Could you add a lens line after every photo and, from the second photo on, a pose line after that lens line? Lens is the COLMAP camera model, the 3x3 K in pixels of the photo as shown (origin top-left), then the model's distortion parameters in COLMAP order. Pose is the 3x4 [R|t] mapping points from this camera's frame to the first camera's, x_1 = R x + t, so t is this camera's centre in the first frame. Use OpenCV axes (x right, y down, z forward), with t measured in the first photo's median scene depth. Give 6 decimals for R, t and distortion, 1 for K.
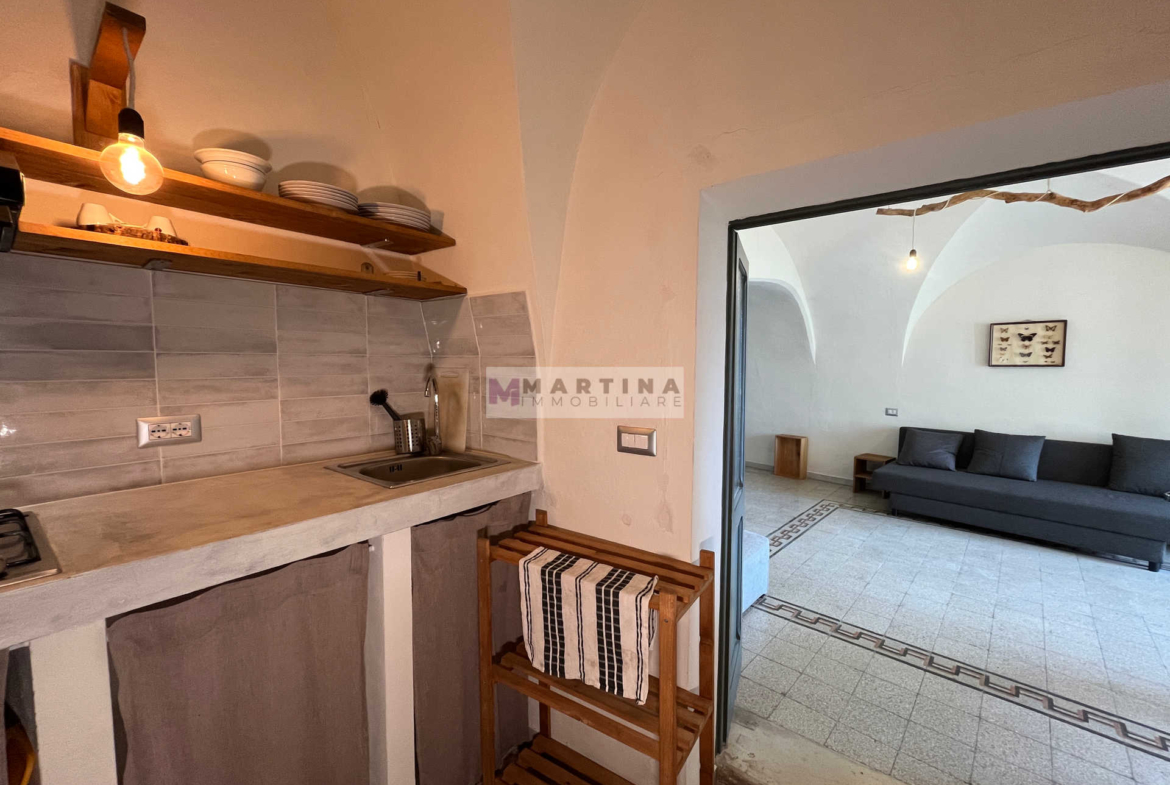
lens RADIAL K [[475.9, 0, 585.0], [0, 475.9, 392.5], [0, 0, 1]] dist [0.002378, 0.000296]
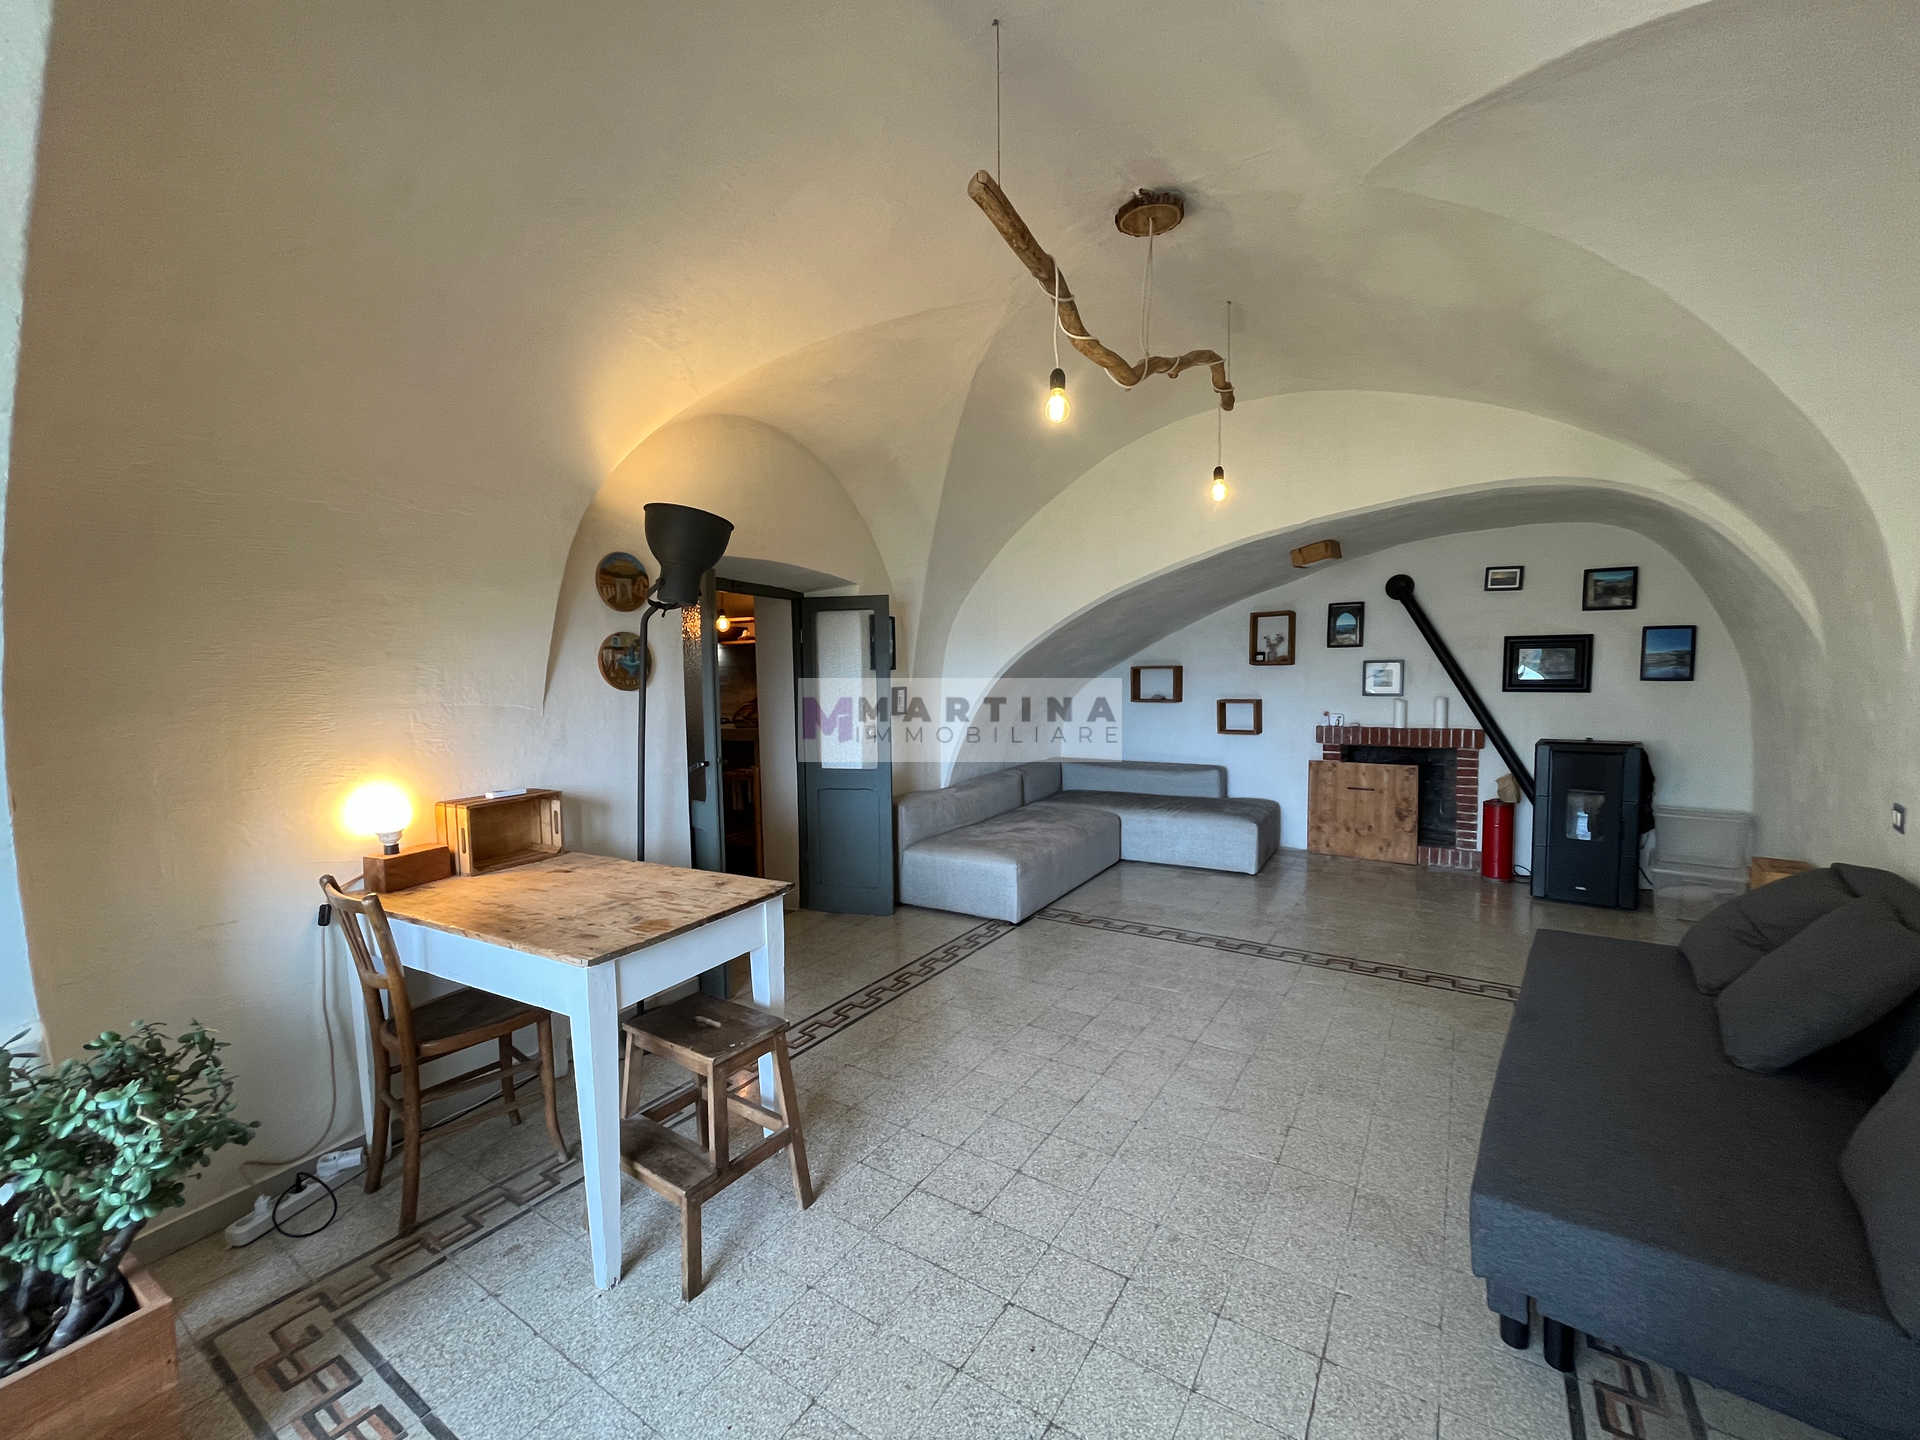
lens RADIAL K [[780.1, 0, 960.0], [0, 780.1, 720.0], [0, 0, 1]] dist [0.000169, -0.000196]
pose [[0.168390, 0.049845, -0.984459, 1.572137], [-0.043137, 0.998137, 0.043159, -0.023832], [0.984776, 0.035199, 0.170226, 0.545921]]
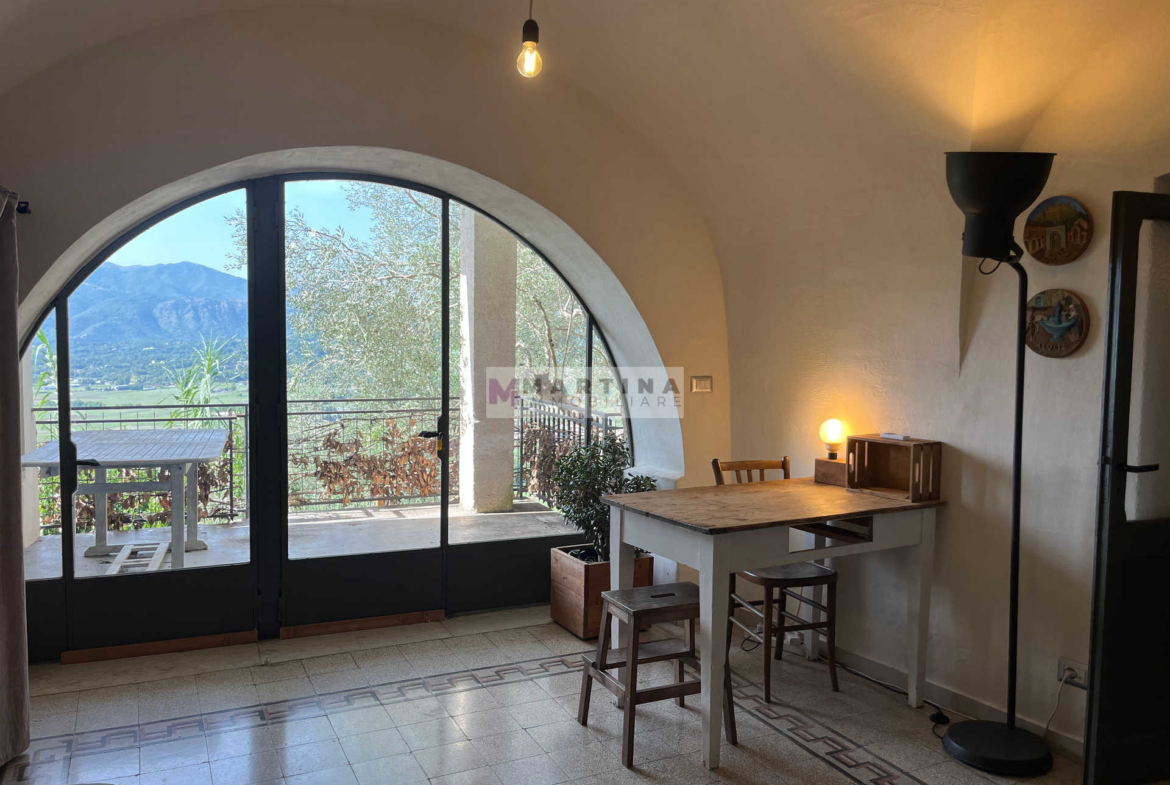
lens RADIAL K [[899.9, 0, 585.0], [0, 899.9, 392.5], [0, 0, 1]] dist [0.001879, 0.000669]
pose [[-0.931178, -0.046457, 0.361594, 0.685311], [-0.003010, 0.992793, 0.119800, -0.075501], [-0.364554, 0.110467, -0.924607, 1.349642]]
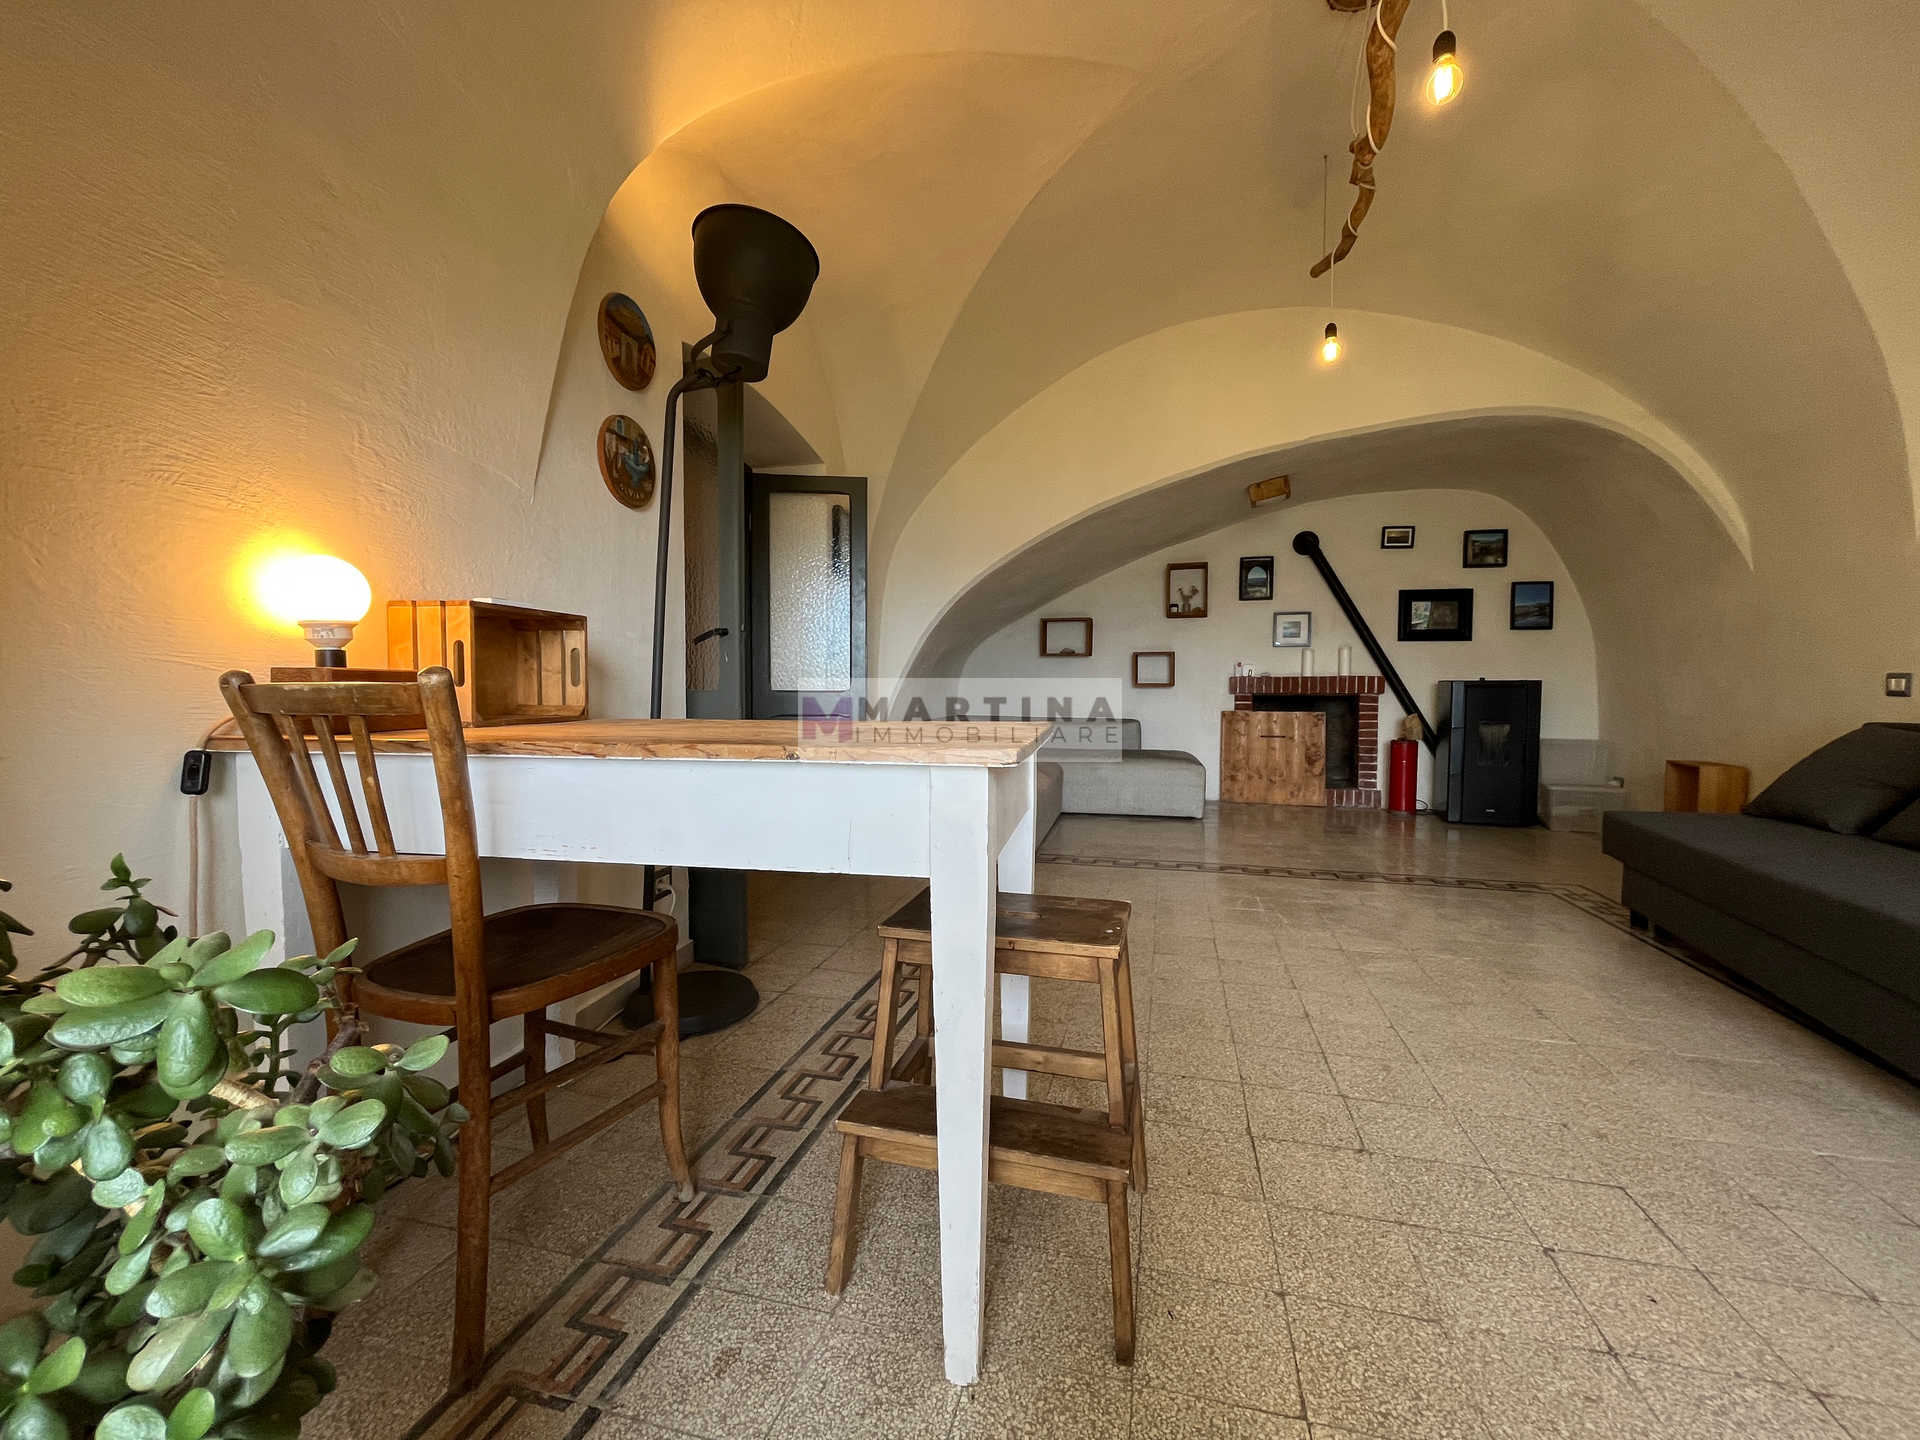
lens RADIAL K [[780.1, 0, 960.0], [0, 780.1, 720.0], [0, 0, 1]] dist [0.000169, -0.000196]
pose [[0.471813, 0.030395, -0.881175, 1.265735], [-0.055997, 0.998421, 0.004457, 0.154833], [0.879919, 0.047240, 0.472770, 0.254428]]
